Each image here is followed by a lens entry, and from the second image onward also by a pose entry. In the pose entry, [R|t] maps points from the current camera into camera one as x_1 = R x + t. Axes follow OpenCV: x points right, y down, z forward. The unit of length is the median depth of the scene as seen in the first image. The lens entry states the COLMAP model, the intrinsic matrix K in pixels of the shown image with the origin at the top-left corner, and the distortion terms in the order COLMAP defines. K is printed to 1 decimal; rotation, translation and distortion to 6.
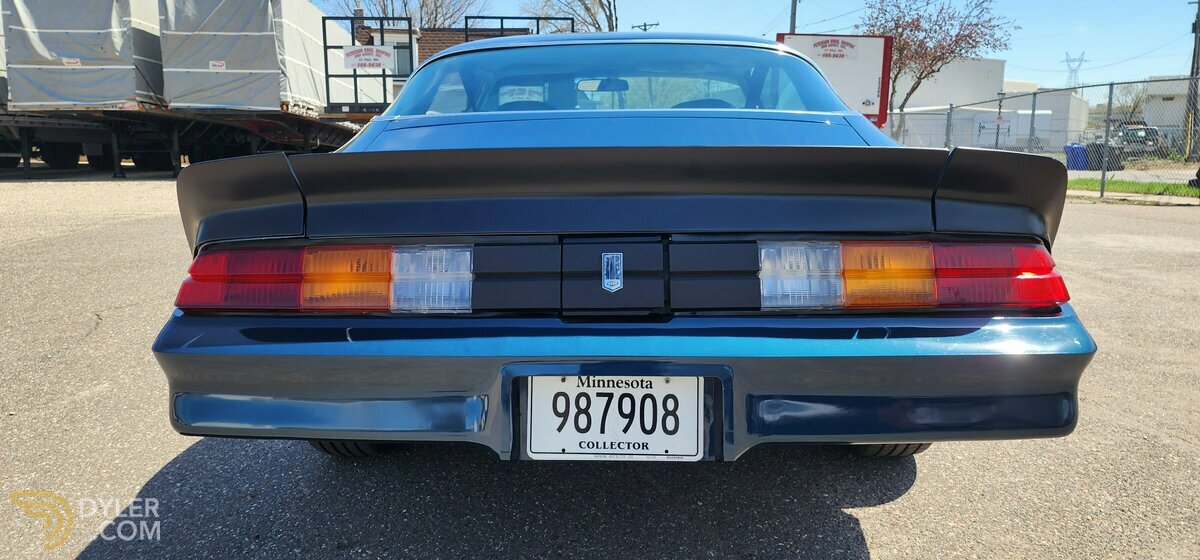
lens RADIAL K [[794.7, 0, 614.5], [0, 794.7, 279.9], [0, 0, 1]] dist [0.001580, -0.028006]
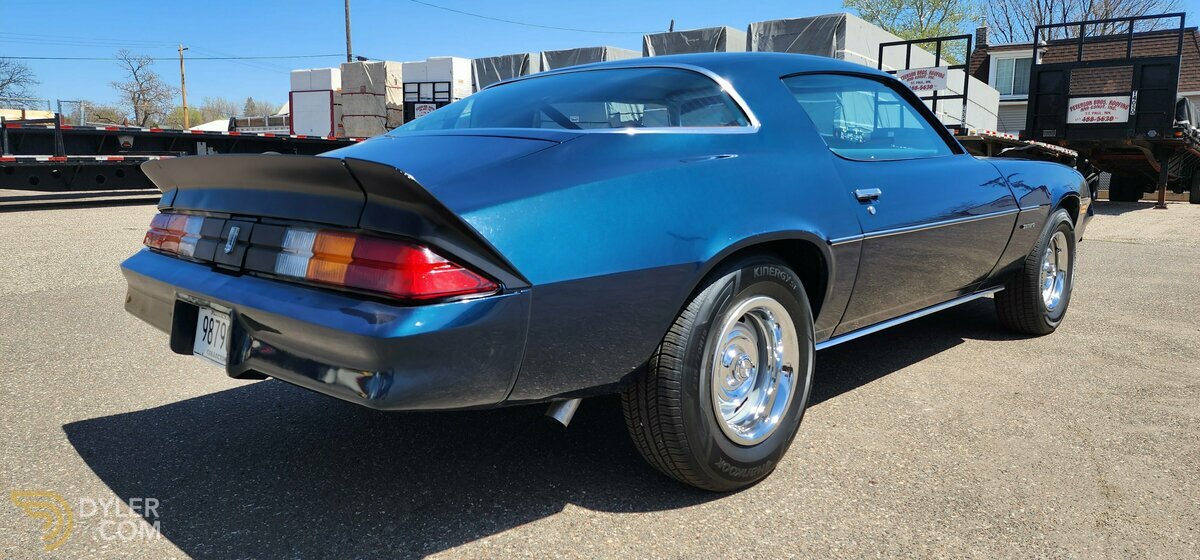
lens RADIAL K [[795.8, 0, 610.2], [0, 795.8, 283.6], [0, 0, 1]] dist [0.061519, -0.064399]
pose [[0.732873, 0.098988, -0.673126, 0.103252], [-0.117450, 0.992913, 0.018140, -0.002935], [0.670151, 0.065764, 0.739305, 0.023234]]
